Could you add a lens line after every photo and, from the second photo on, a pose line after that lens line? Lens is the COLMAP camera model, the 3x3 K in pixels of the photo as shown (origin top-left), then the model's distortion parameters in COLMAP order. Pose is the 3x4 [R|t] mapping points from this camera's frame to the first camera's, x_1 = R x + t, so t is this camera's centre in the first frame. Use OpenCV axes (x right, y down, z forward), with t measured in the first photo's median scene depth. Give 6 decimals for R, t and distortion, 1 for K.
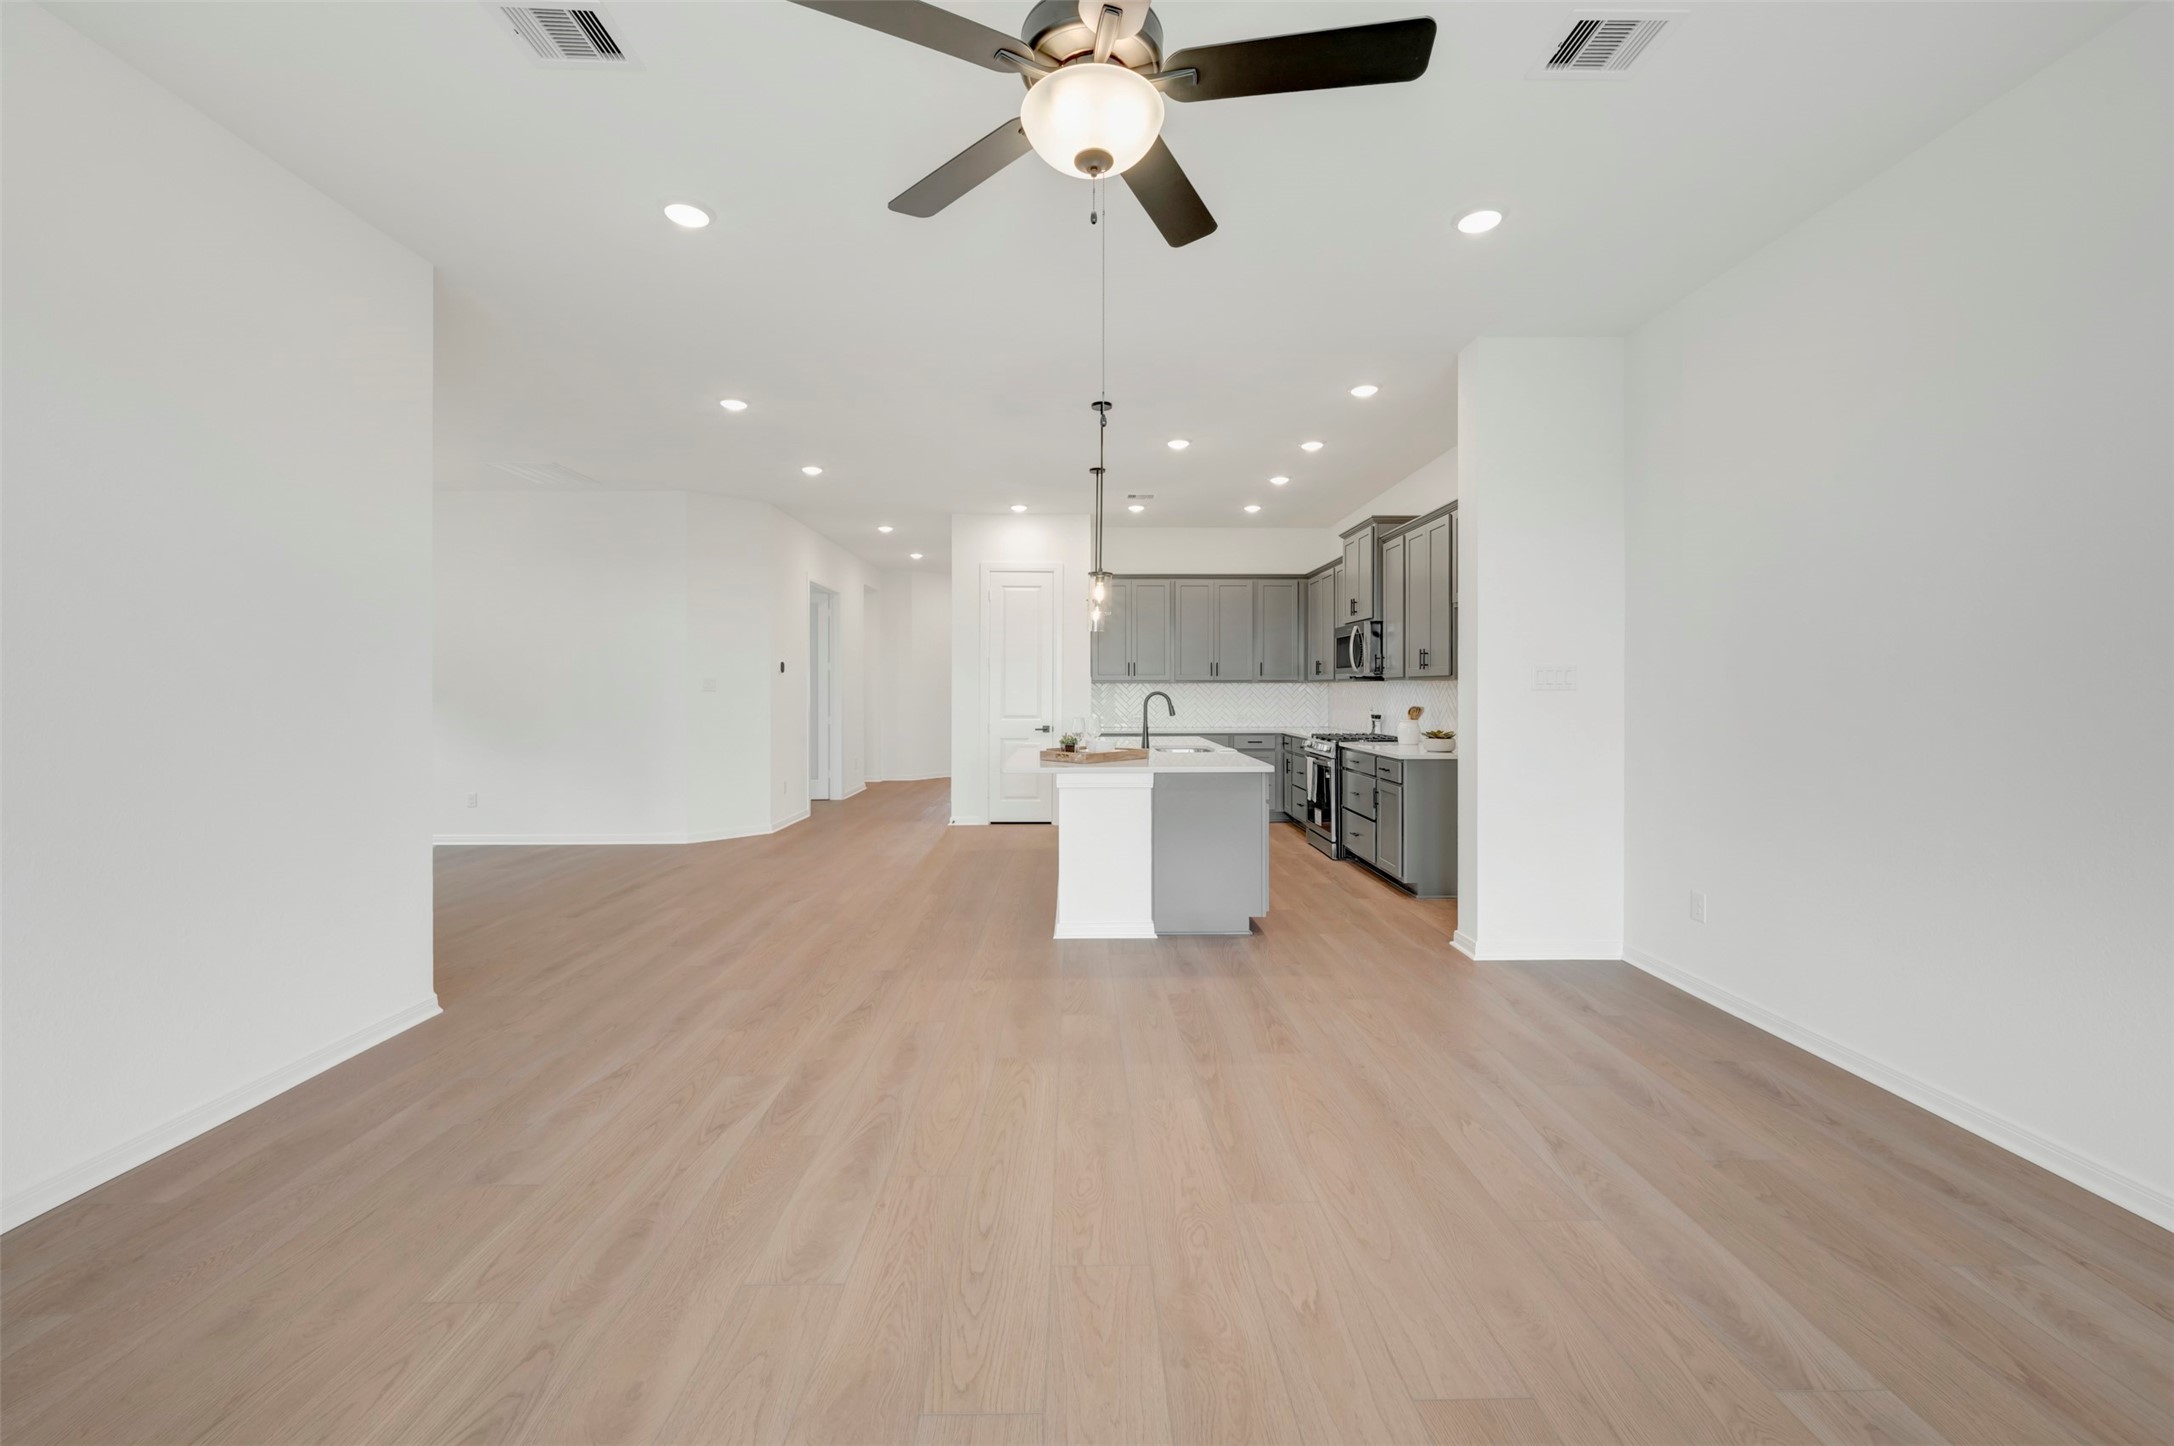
lens RADIAL K [[864.4, 0, 1088.4], [0, 864.4, 688.0], [0, 0, 1]] dist [-0.002298, 0.000097]
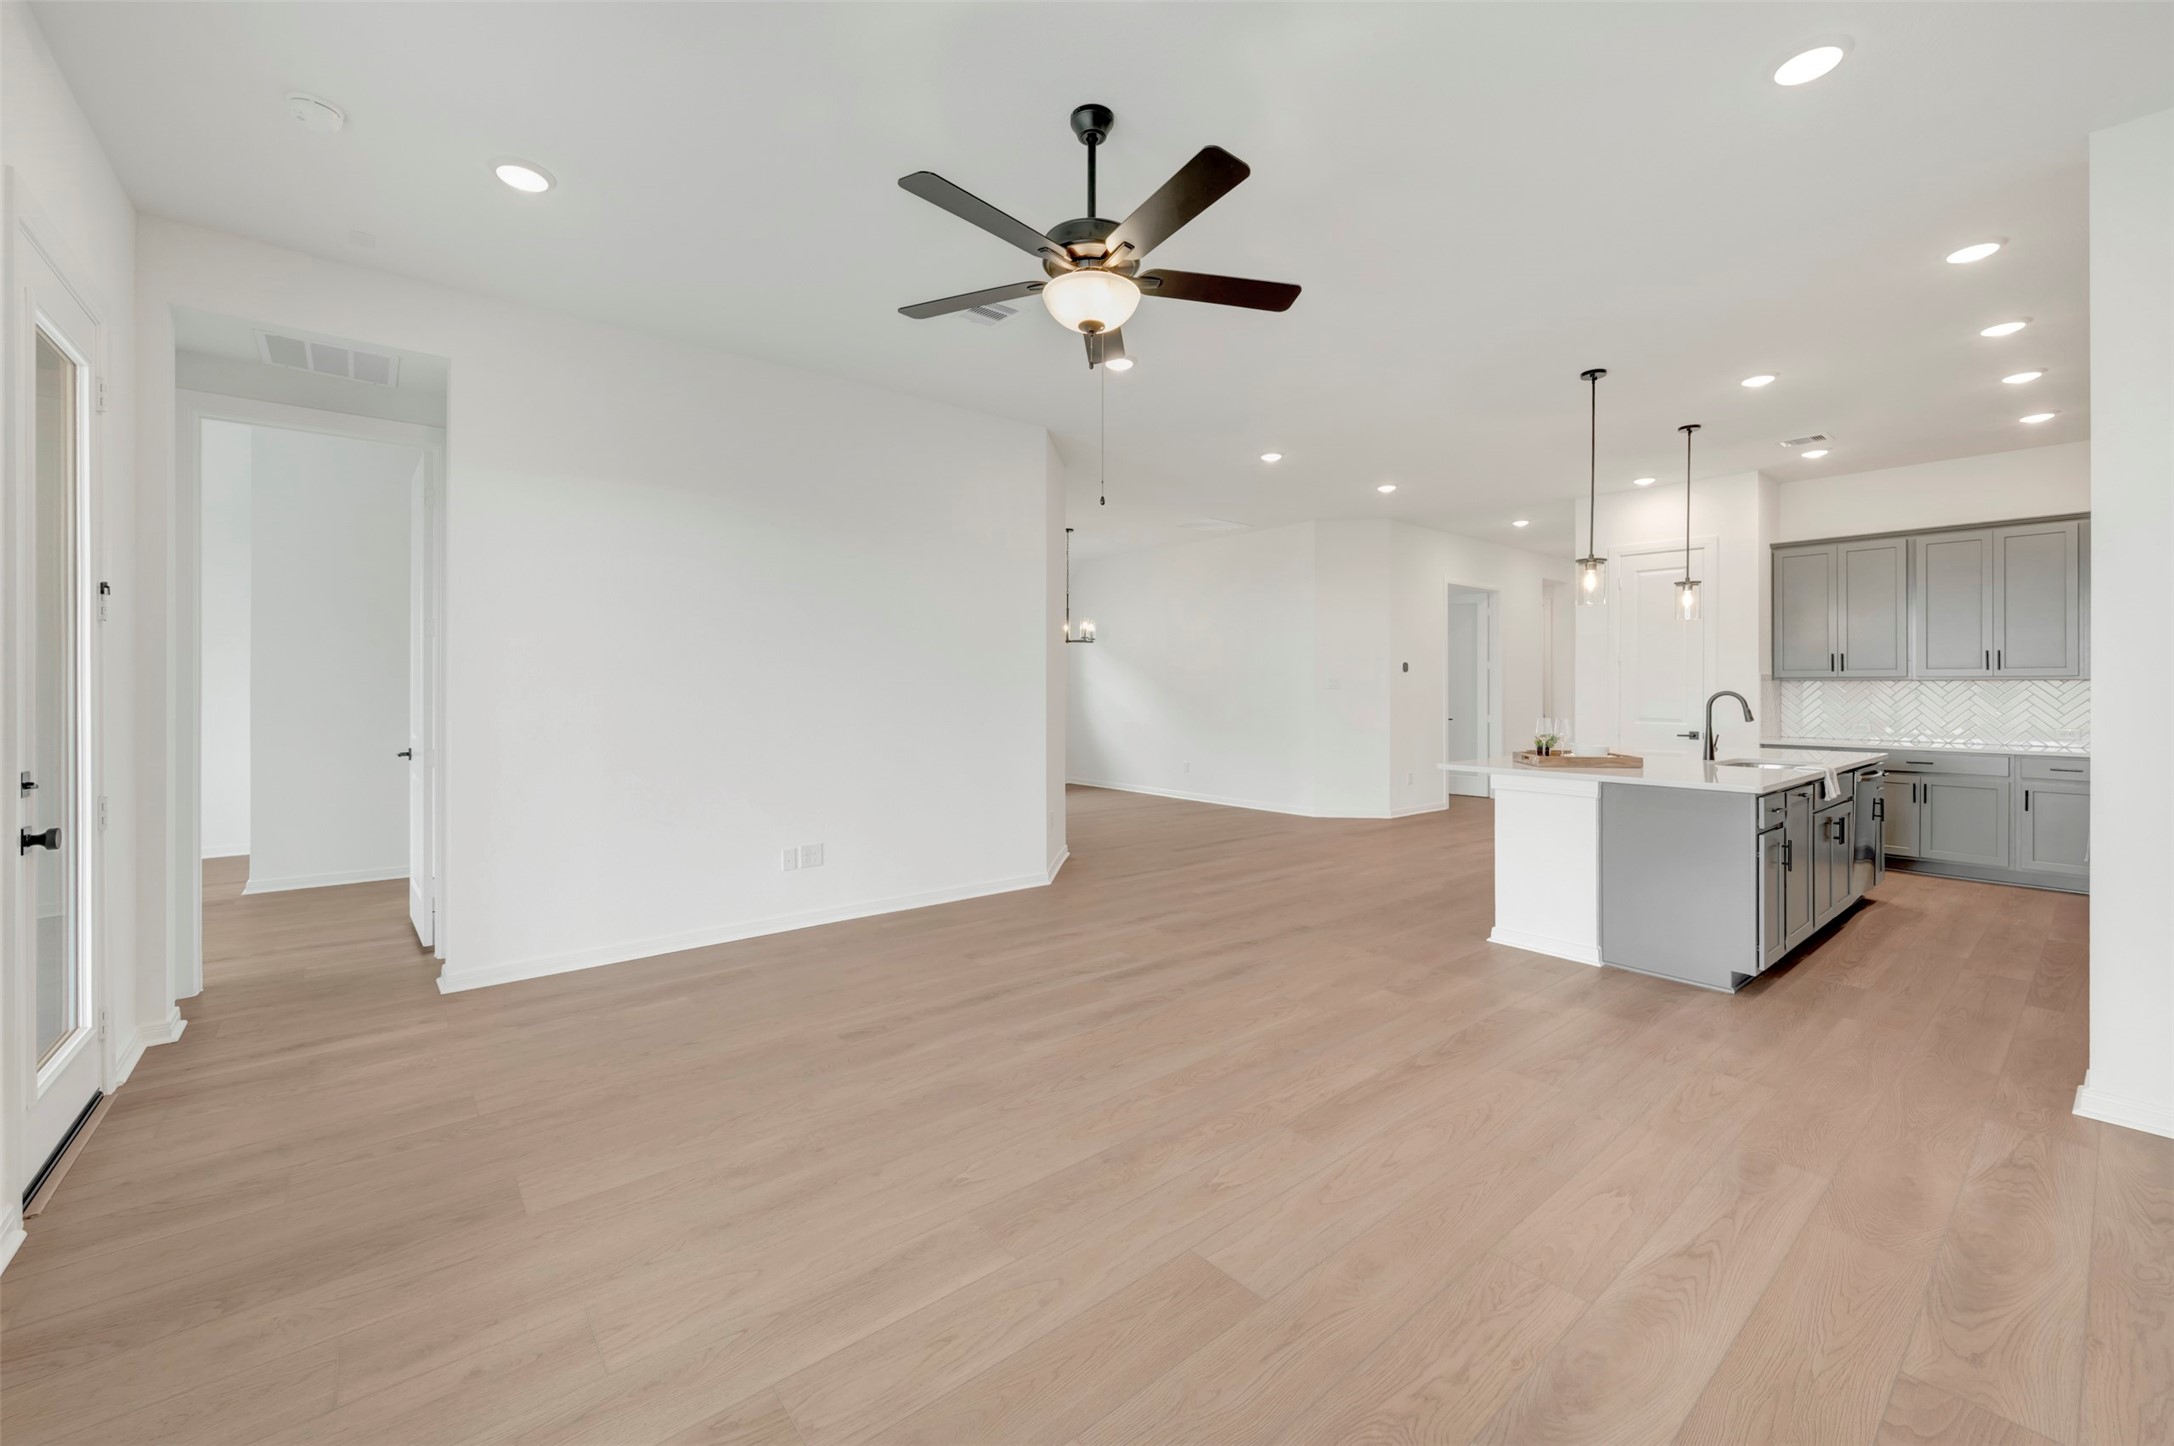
lens RADIAL K [[864.4, 0, 1097.4], [0, 864.4, 686.3], [0, 0, 1]] dist [-0.002298, 0.000097]
pose [[0.628031, 0.002300, -0.778185, 0.444931], [-0.001828, 0.999997, 0.001480, -0.001198], [0.778187, 0.000493, 0.628033, 0.033397]]
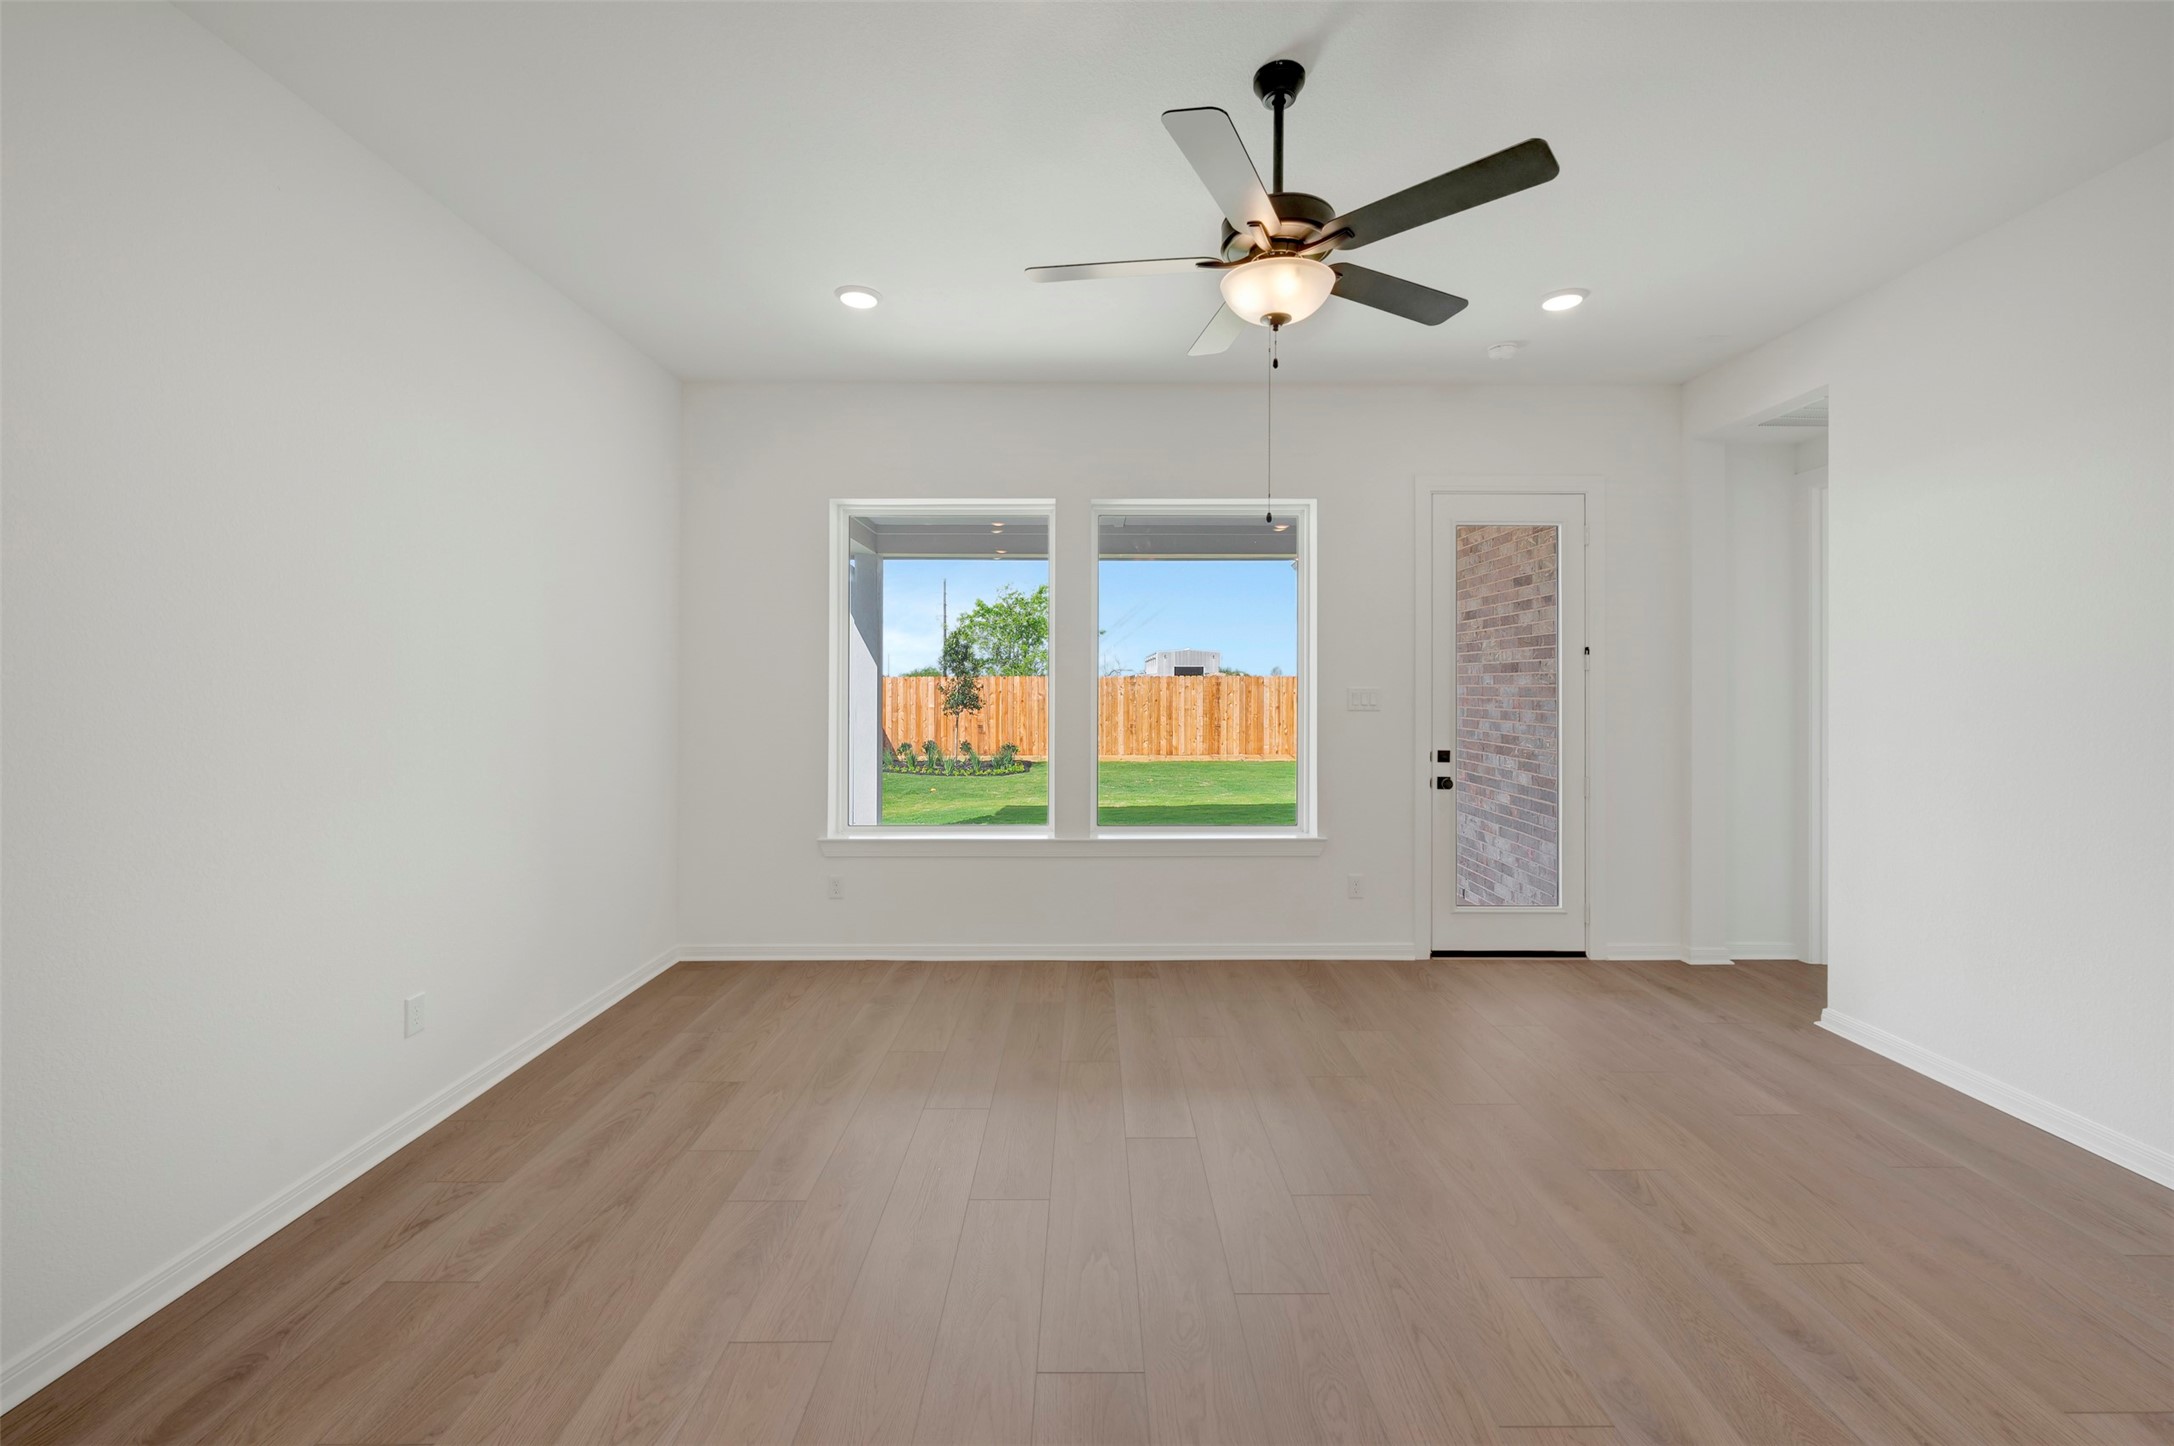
lens RADIAL K [[864.4, 0, 1087.4], [0, 864.4, 687.8], [0, 0, 1]] dist [-0.002298, 0.000097]
pose [[-0.999867, -0.000238, 0.016280, 0.099061], [-0.000188, 0.999995, 0.003064, -0.026932], [-0.016280, 0.003060, -0.999863, 0.874952]]
